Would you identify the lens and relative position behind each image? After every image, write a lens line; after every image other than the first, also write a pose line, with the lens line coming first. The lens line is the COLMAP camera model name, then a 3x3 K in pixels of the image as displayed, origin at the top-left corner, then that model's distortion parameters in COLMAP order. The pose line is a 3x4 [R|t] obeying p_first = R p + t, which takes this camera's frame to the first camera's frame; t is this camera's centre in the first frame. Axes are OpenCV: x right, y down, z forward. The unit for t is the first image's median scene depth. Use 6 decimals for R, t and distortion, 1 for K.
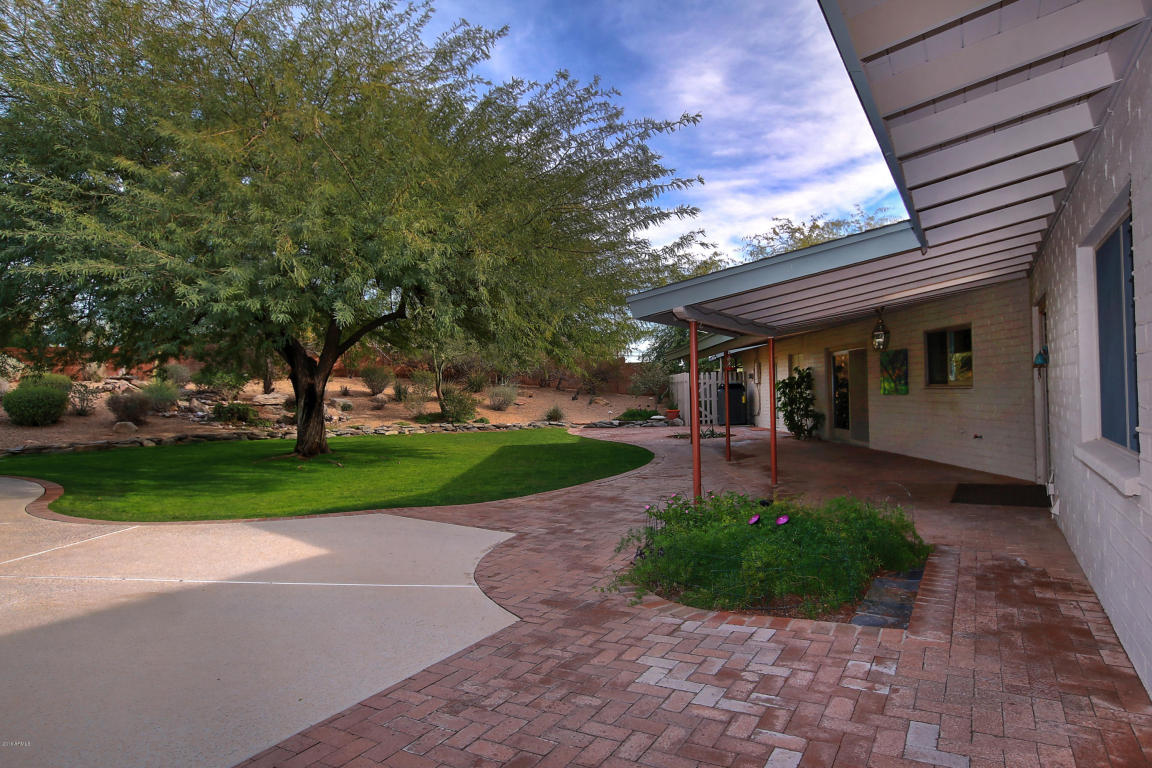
lens RADIAL K [[744.6, 0, 572.4], [0, 744.6, 380.8], [0, 0, 1]] dist [0.001196, 0.001978]
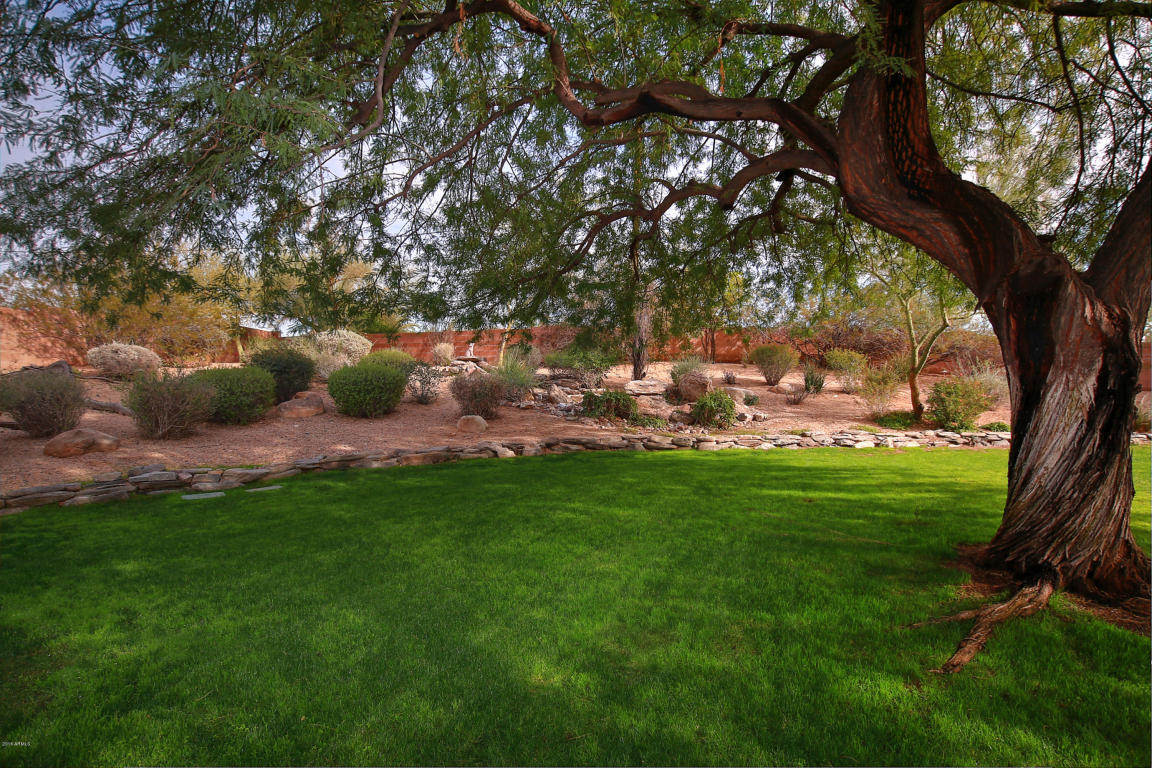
lens RADIAL K [[515.2, 0, 577.6], [0, 515.2, 387.2], [0, 0, 1]] dist [-0.005246, -0.000480]
pose [[0.942381, 0.012503, -0.334307, -0.325004], [-0.009354, 0.999895, 0.011029, 0.021342], [0.334410, -0.007267, 0.942400, 0.542901]]
